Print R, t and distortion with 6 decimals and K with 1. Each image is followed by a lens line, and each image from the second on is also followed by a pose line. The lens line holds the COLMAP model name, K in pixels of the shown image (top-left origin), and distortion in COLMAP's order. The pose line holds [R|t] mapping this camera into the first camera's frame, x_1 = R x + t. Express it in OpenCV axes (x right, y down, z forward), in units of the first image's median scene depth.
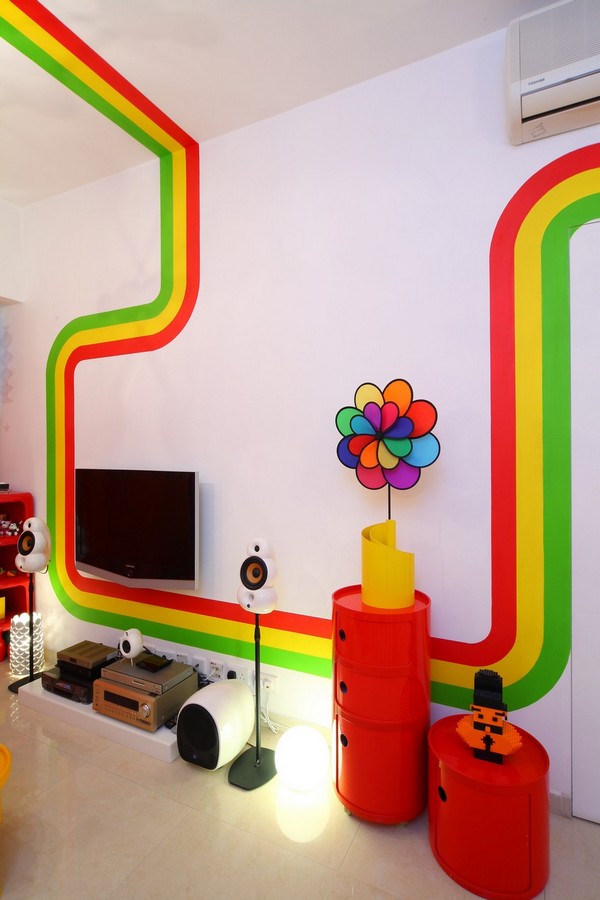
lens RADIAL K [[457.6, 0, 299.5], [0, 457.6, 457.8], [0, 0, 1]] dist [-0.017977, 0.001661]
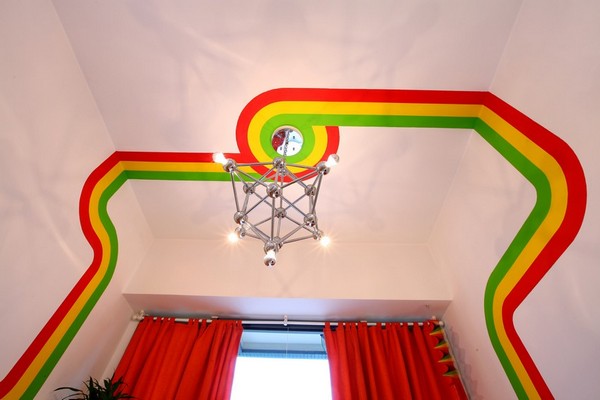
lens RADIAL K [[288.7, 0, 305.0], [0, 288.7, 200.3], [0, 0, 1]] dist [-0.027742, -0.000345]
pose [[0.444080, -0.695466, -0.564907, -0.204191], [-0.038005, 0.615297, -0.787379, 0.136654], [0.895181, 0.371129, 0.246810, 0.436304]]
